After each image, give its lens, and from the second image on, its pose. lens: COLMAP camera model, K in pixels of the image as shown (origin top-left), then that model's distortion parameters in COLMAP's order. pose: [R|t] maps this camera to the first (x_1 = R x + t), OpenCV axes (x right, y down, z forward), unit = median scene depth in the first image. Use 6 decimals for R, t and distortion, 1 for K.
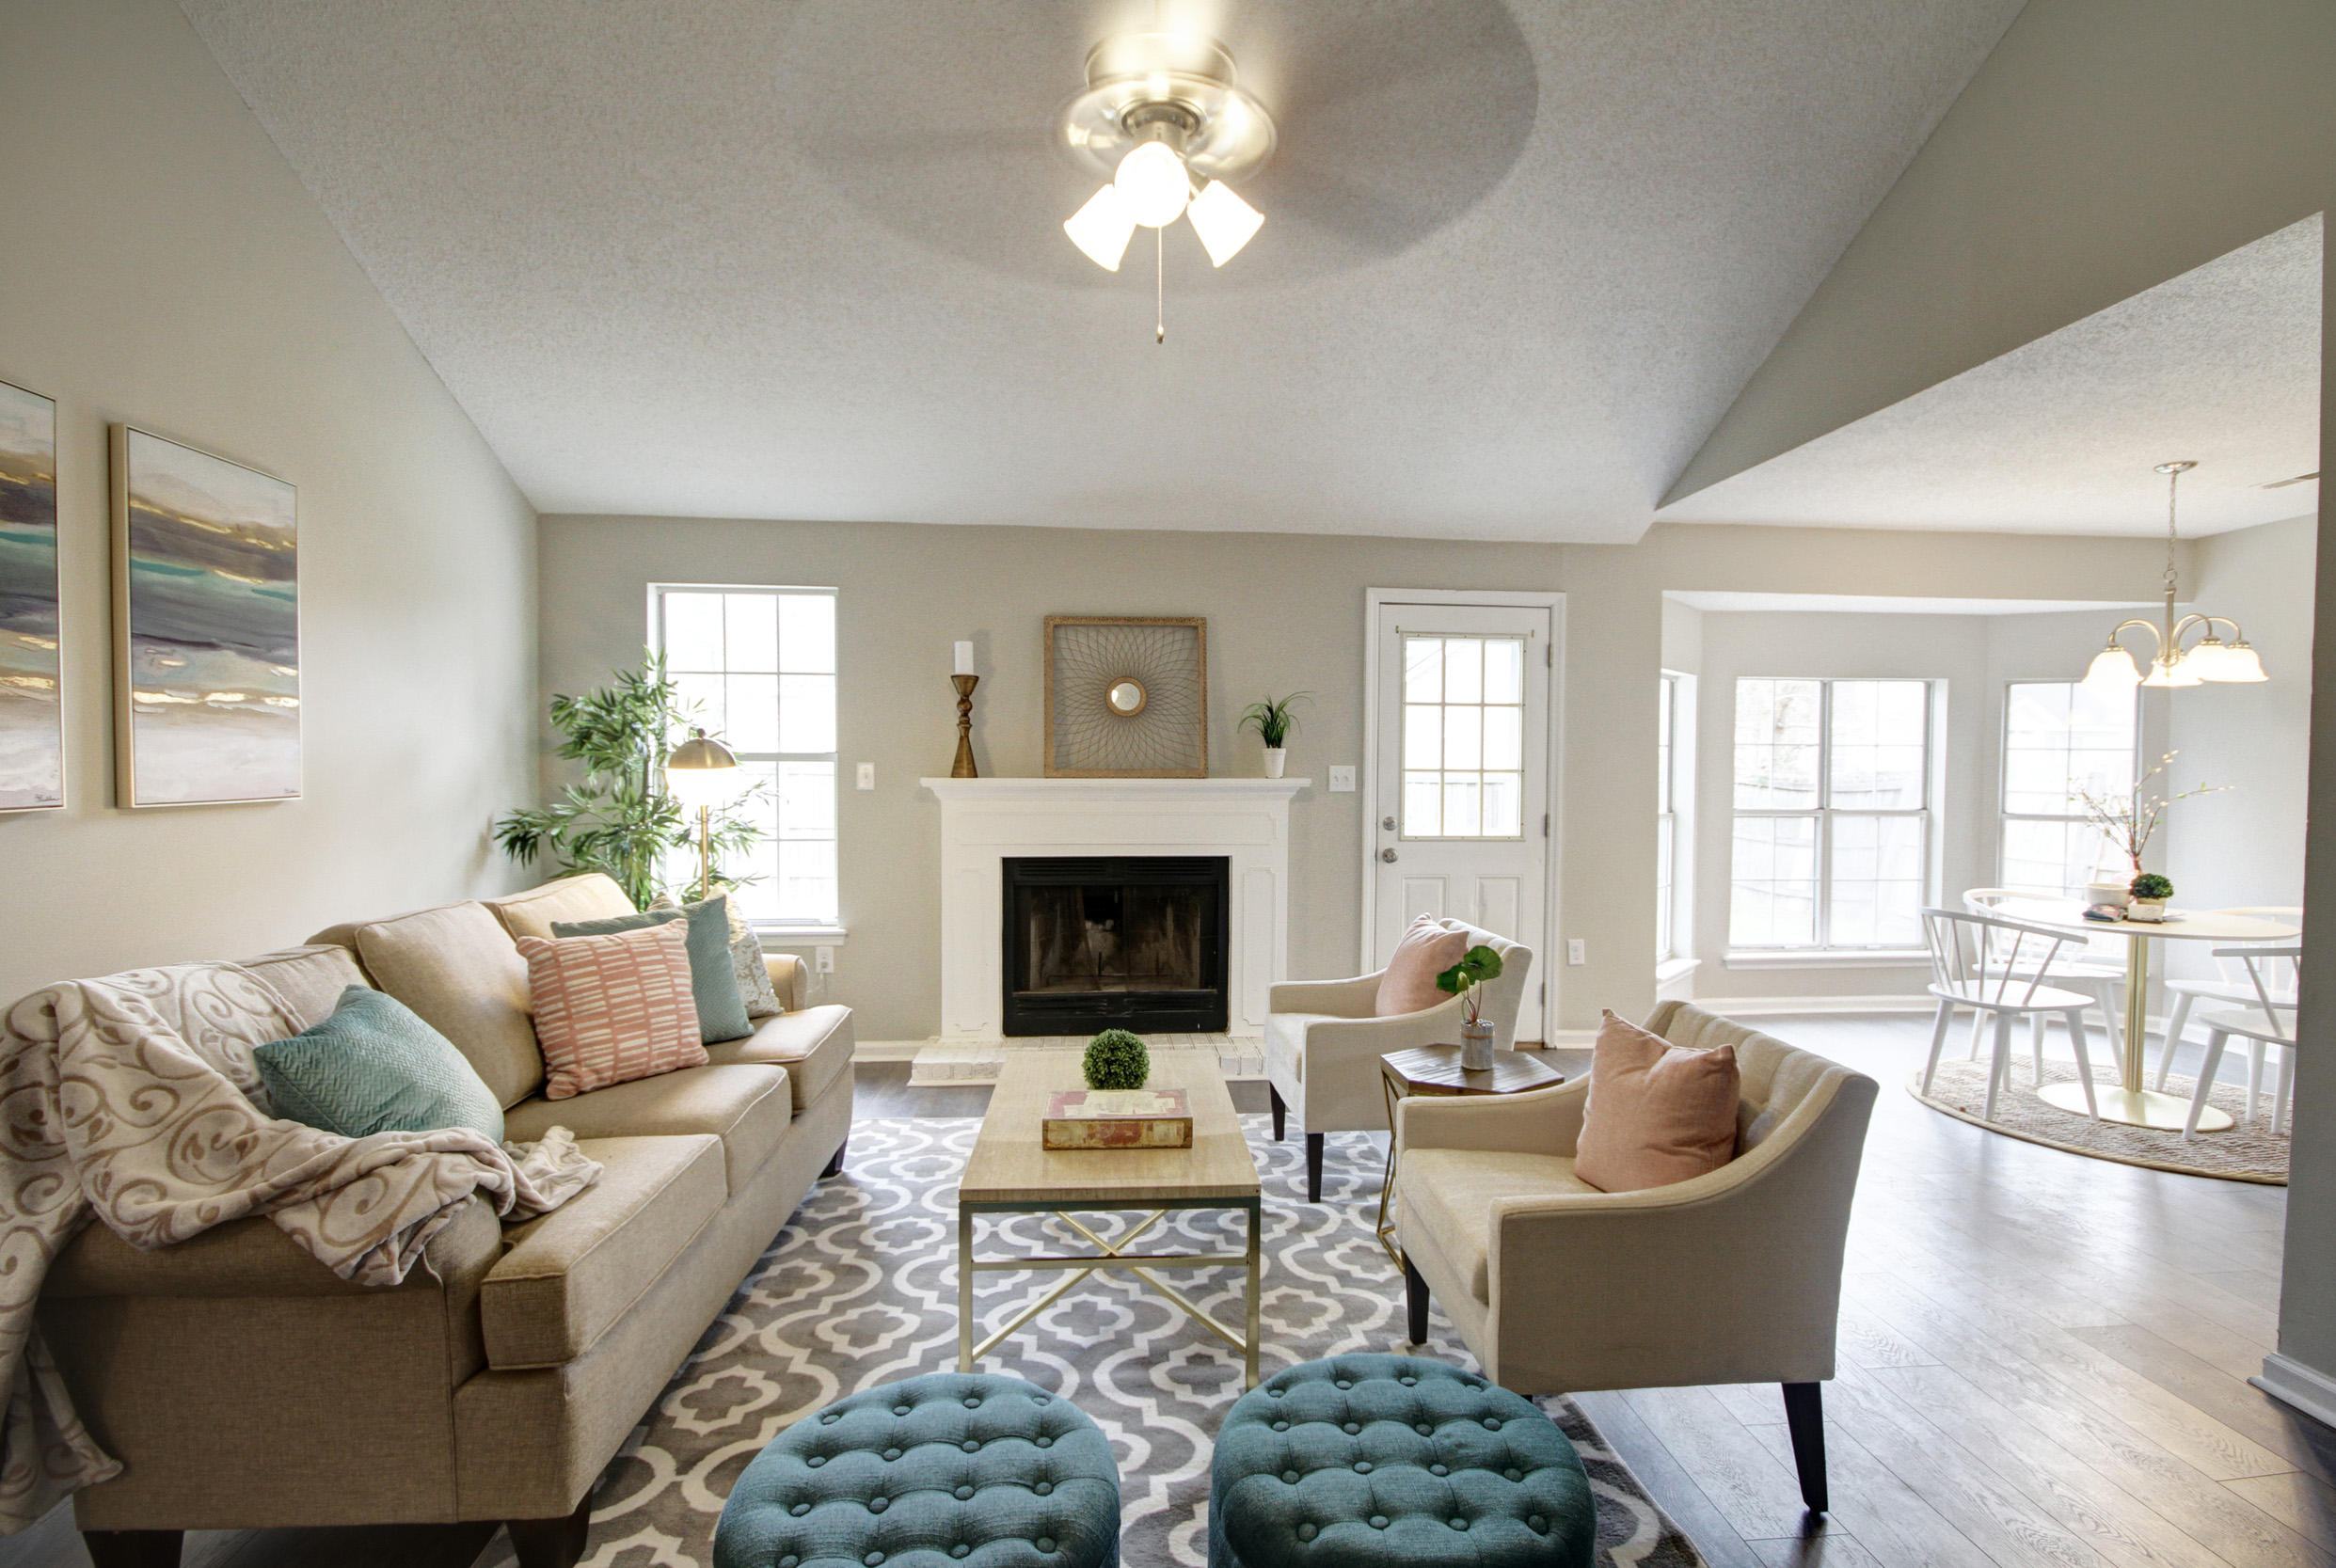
lens RADIAL K [[1124.9, 0, 1196.1], [0, 1124.9, 799.4], [0, 0, 1]] dist [-0.000825, -0.000199]
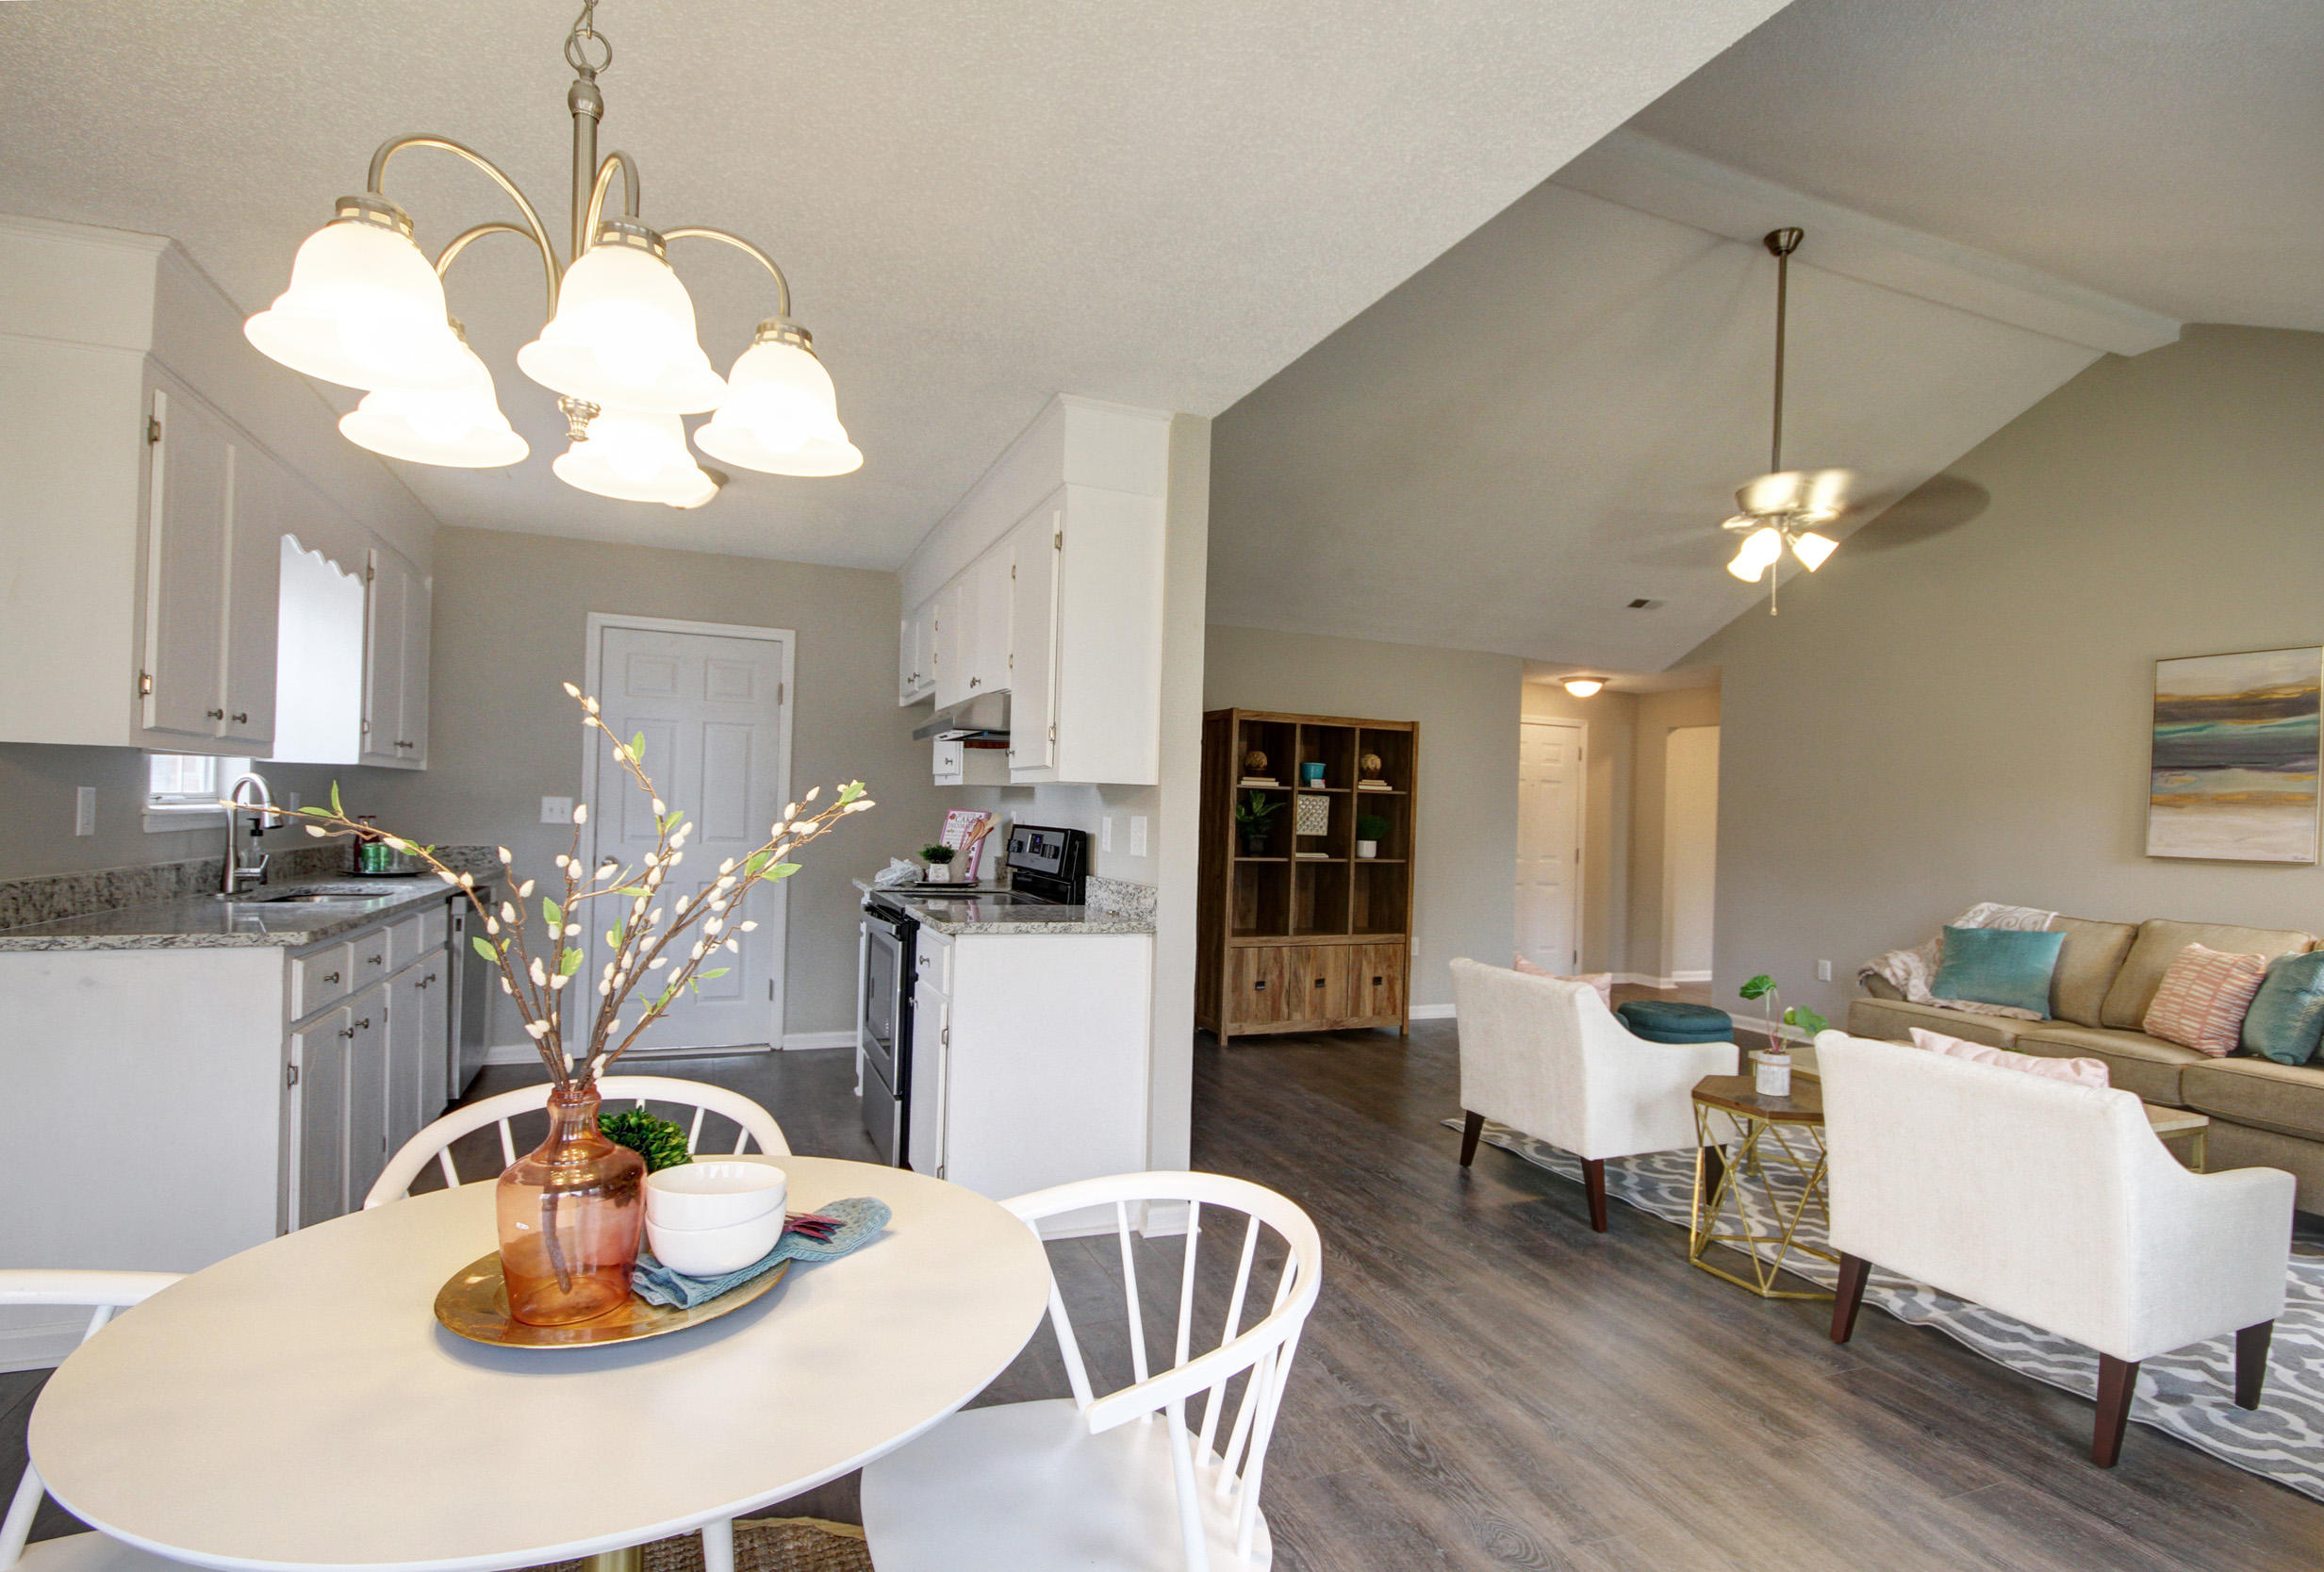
lens RADIAL K [[1126.9, 0, 1156.7], [0, 1126.9, 804.3], [0, 0, 1]] dist [-0.001010, -0.001973]
pose [[-0.959981, -0.038603, -0.277393, 0.715675], [-0.047209, 0.998587, 0.024411, -0.024037], [0.276059, 0.036529, -0.960446, 1.187185]]
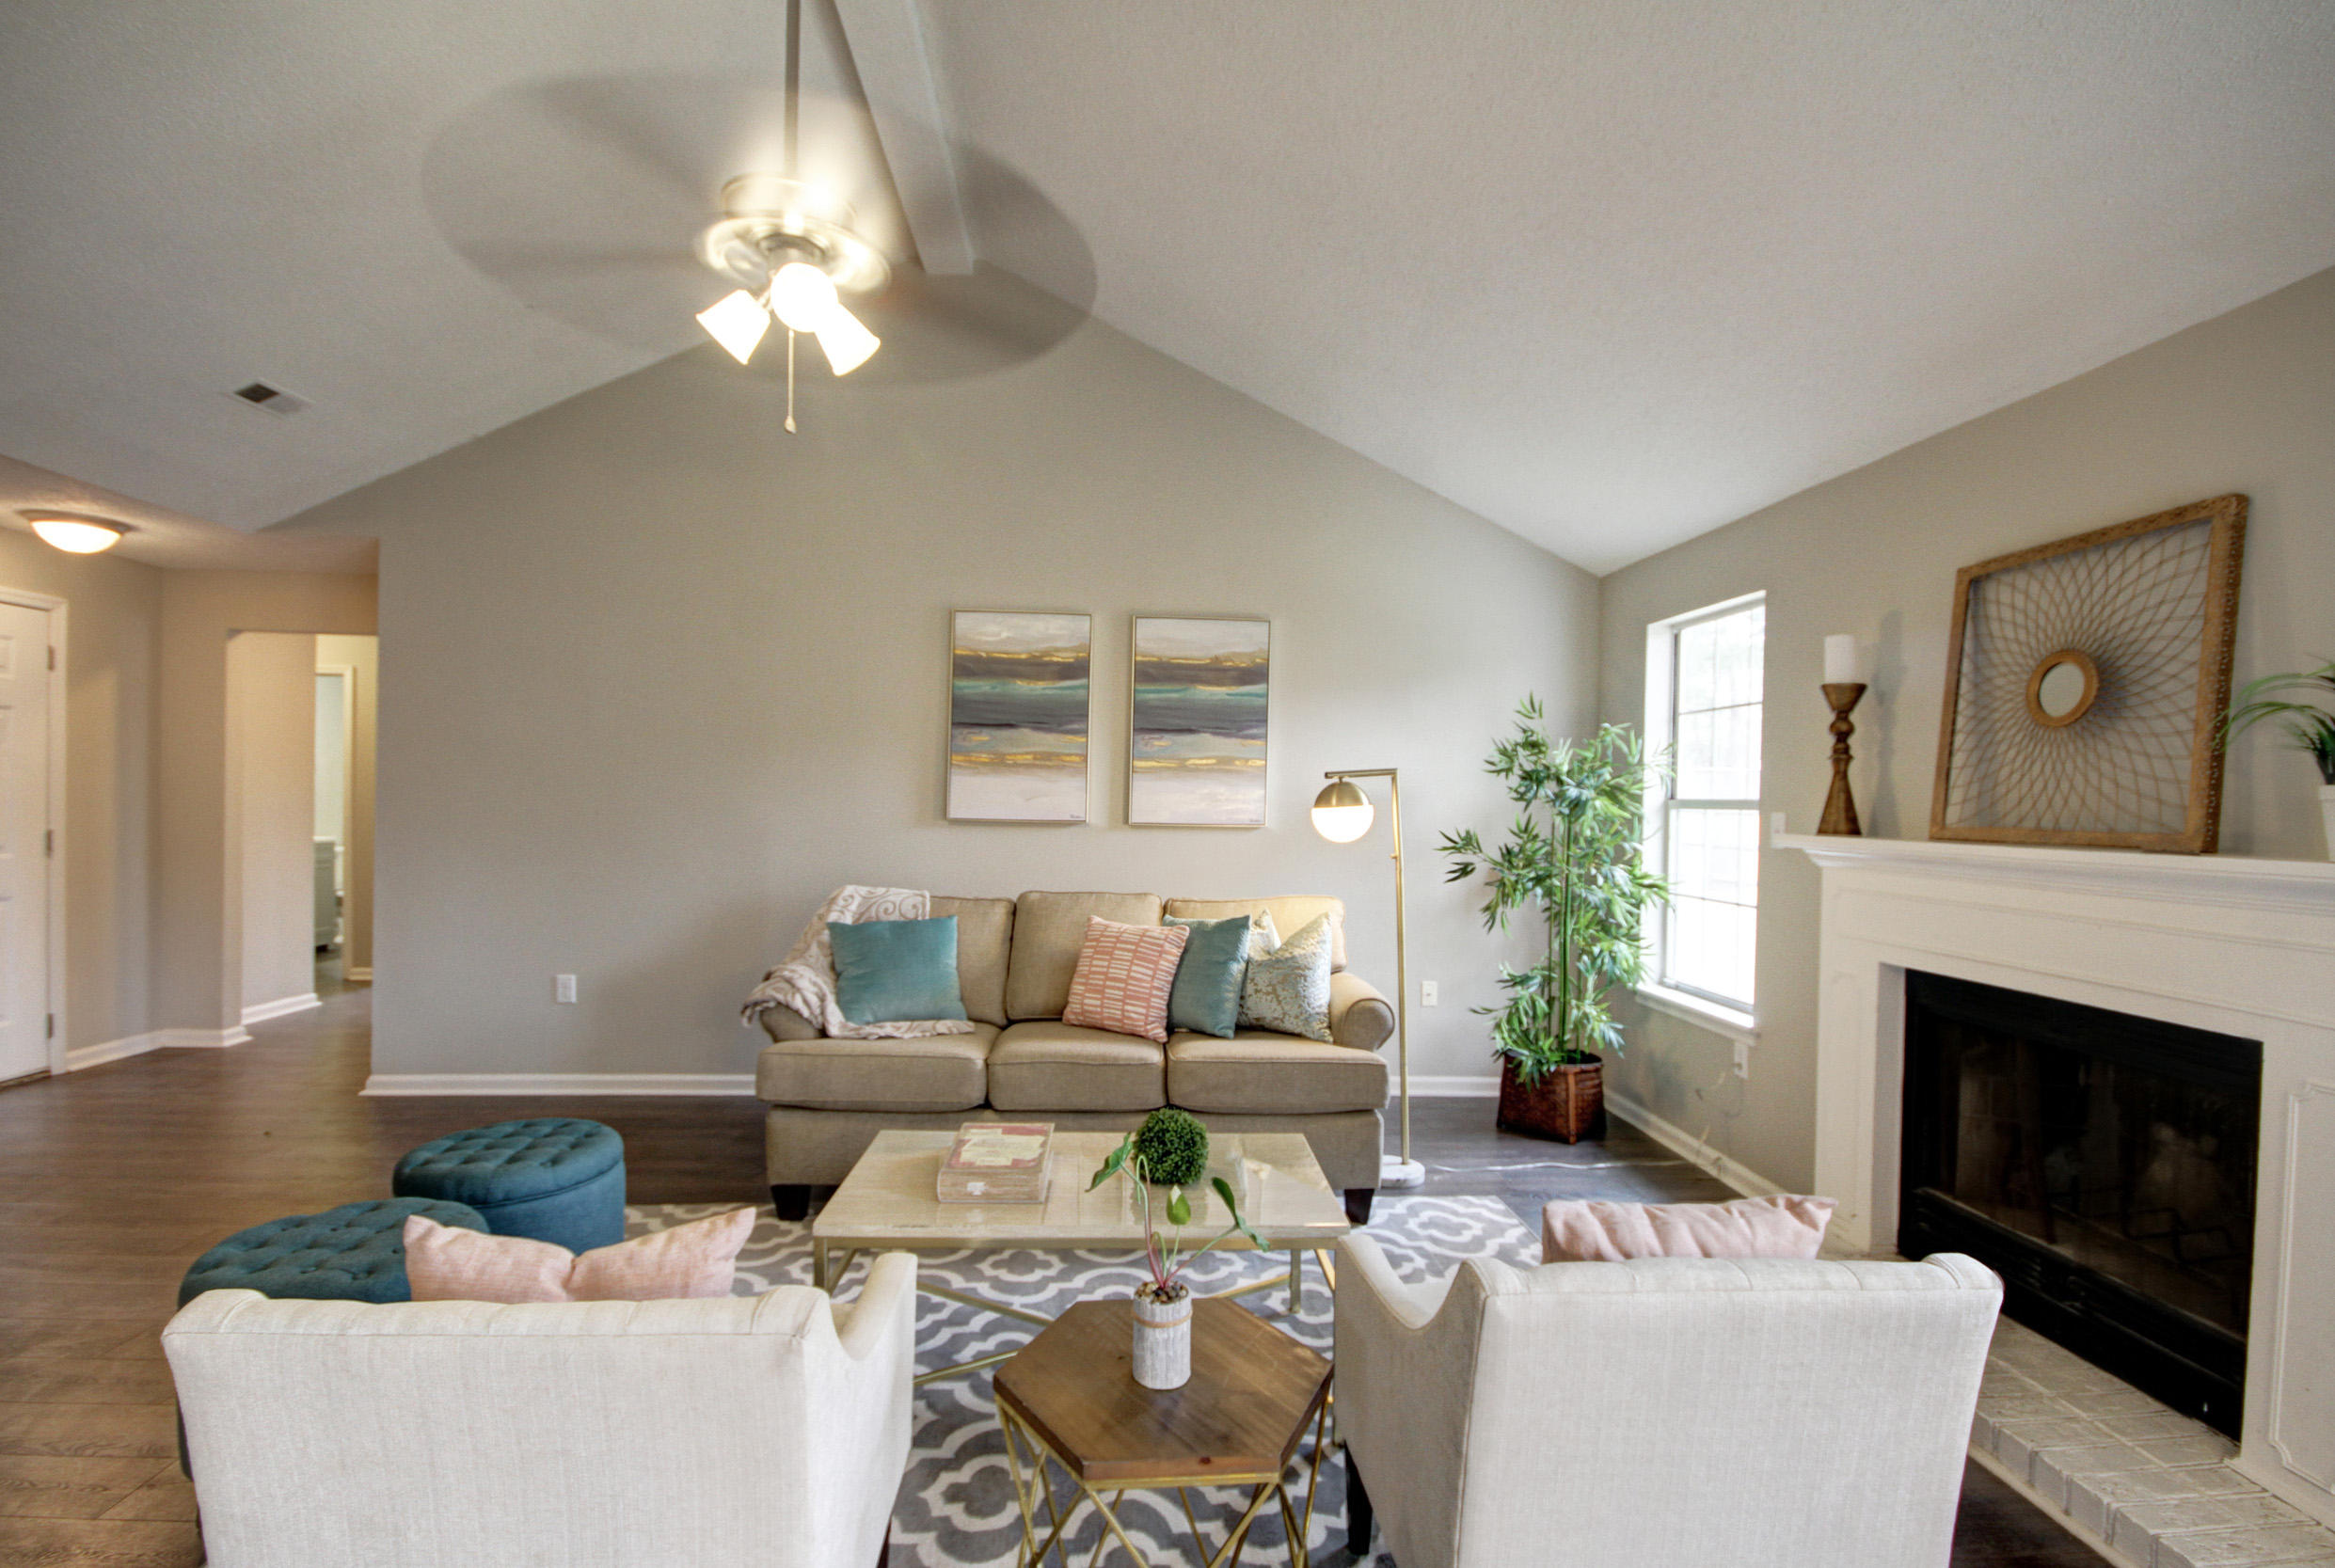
lens RADIAL K [[1110.8, 0, 1171.1], [0, 1110.8, 801.2], [0, 0, 1]] dist [-0.011877, 0.000252]
pose [[-0.039435, -0.003471, -0.999216, 0.485751], [-0.053646, 0.998559, -0.001352, -0.017731], [0.997781, 0.053551, -0.039565, 0.643145]]
